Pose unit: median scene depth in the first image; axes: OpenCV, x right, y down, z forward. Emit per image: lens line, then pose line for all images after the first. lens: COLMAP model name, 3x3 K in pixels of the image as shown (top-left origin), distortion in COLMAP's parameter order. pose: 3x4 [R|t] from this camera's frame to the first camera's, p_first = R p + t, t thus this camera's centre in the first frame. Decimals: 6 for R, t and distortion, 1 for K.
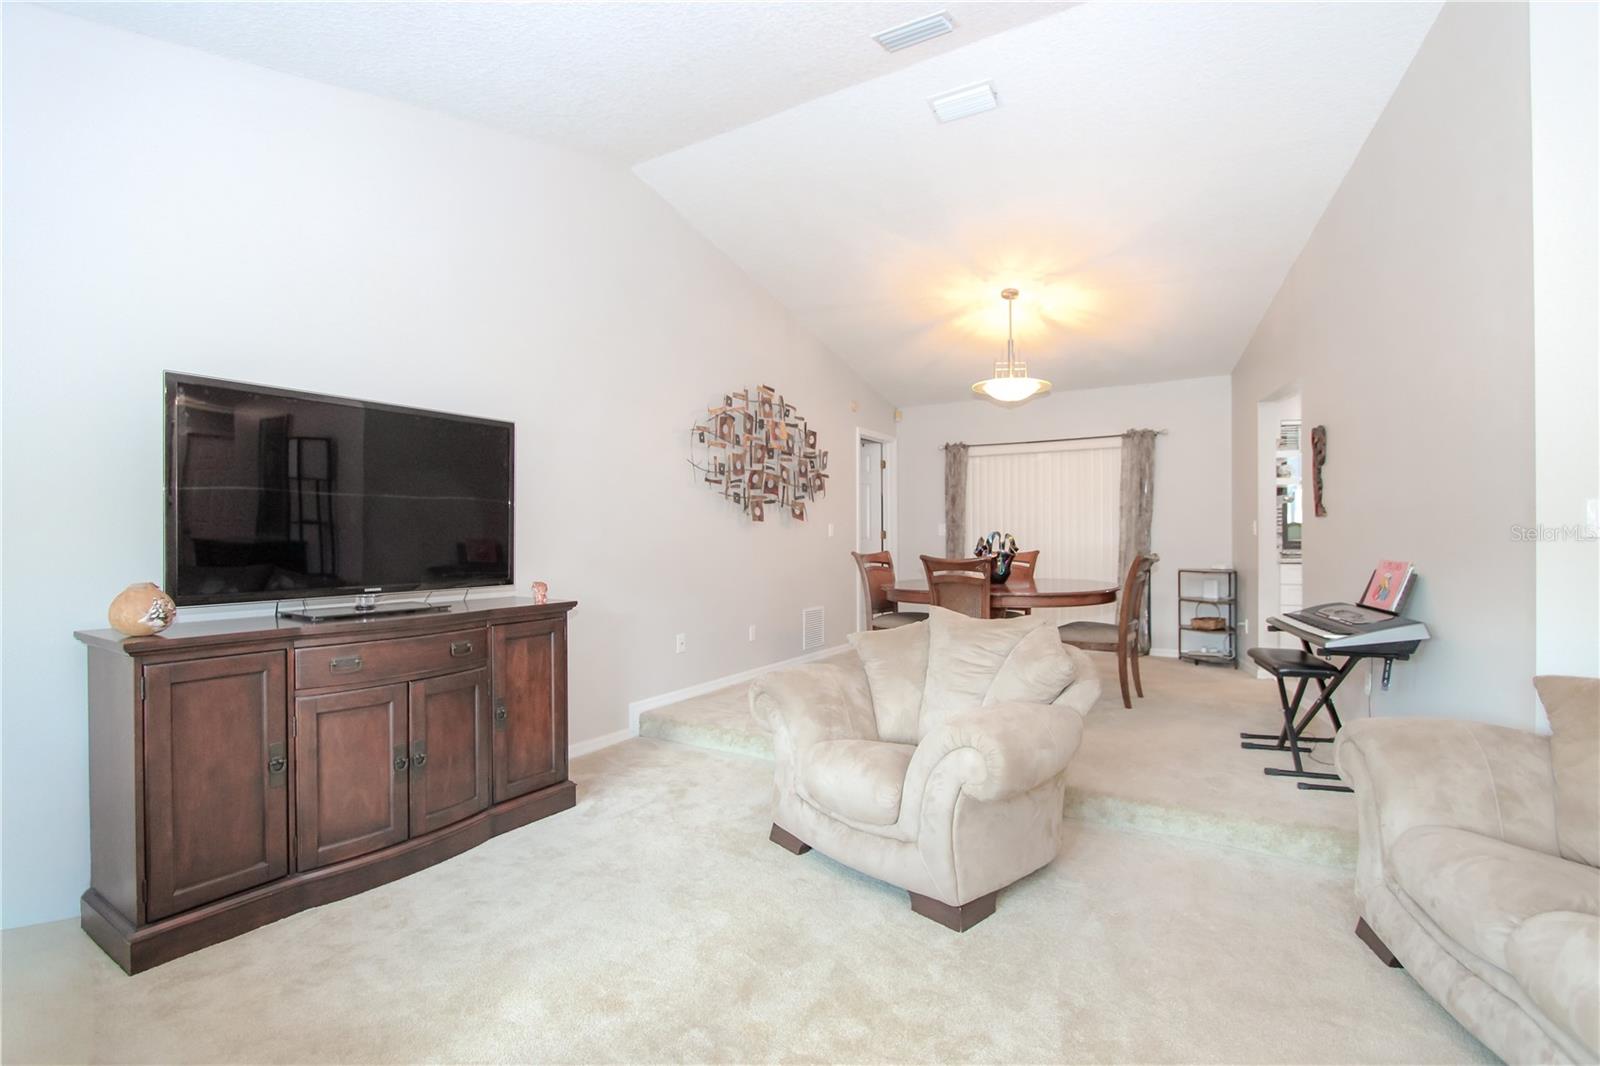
lens RADIAL K [[737.9, 0, 797.7], [0, 737.9, 533.1], [0, 0, 1]] dist [-0.002166, -0.000701]
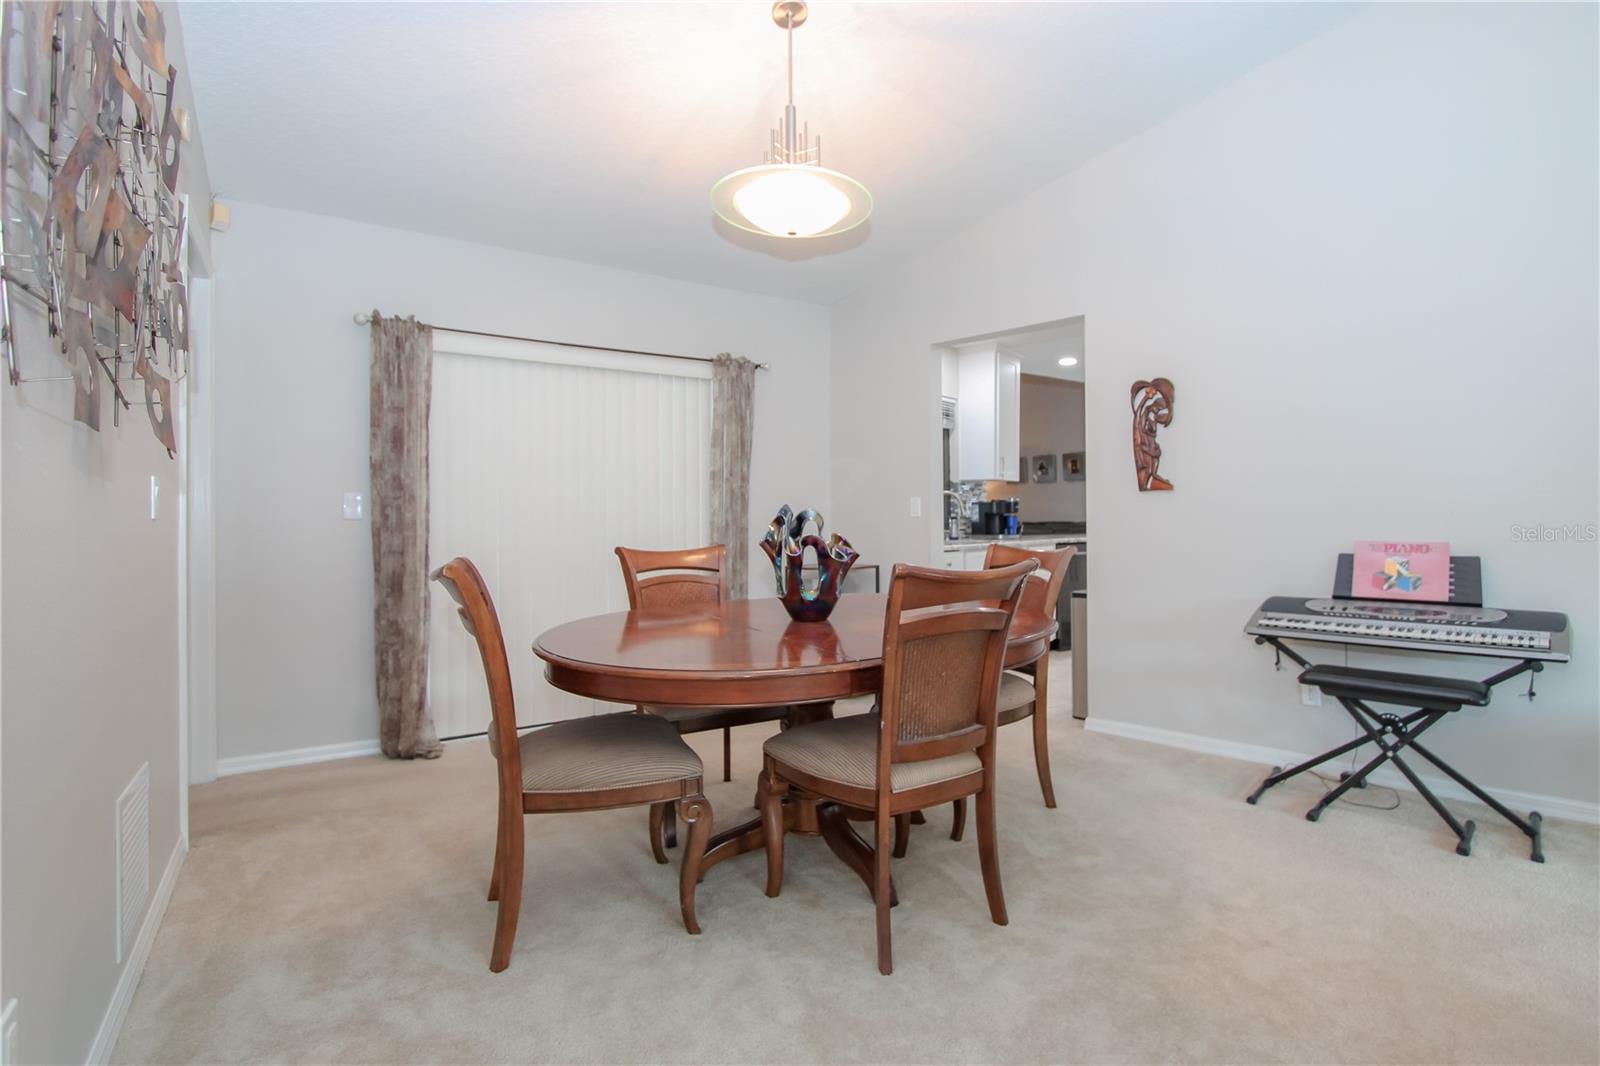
lens RADIAL K [[737.9, 0, 797.1], [0, 737.9, 525.4], [0, 0, 1]] dist [-0.002166, -0.000701]
pose [[0.455756, -0.000672, 0.890105, -0.102844], [0.002140, 0.999998, -0.000340, 0.010848], [-0.890102, 0.002060, 0.455756, 0.723678]]
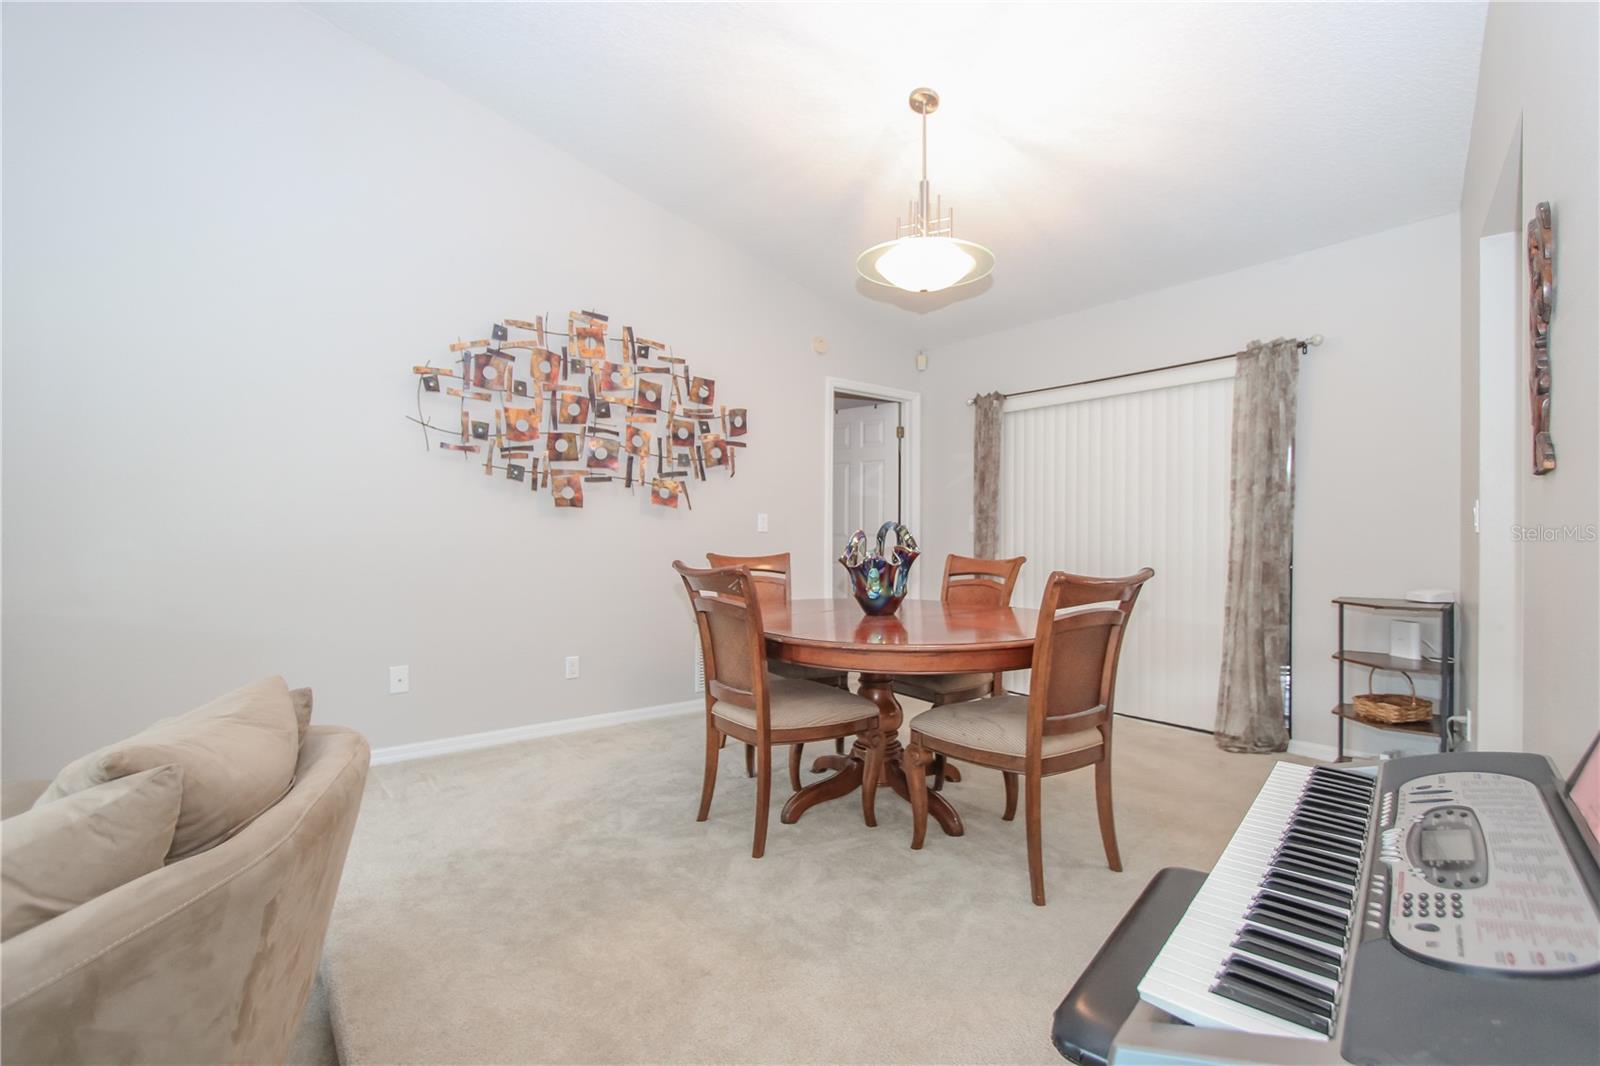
lens RADIAL K [[737.9, 0, 791.1], [0, 737.9, 540.1], [0, 0, 1]] dist [-0.002166, -0.000701]
pose [[0.935575, 0.010876, -0.352961, 0.360204], [-0.007099, 0.999903, 0.011994, 0.004893], [0.353057, -0.008715, 0.935561, 0.395428]]
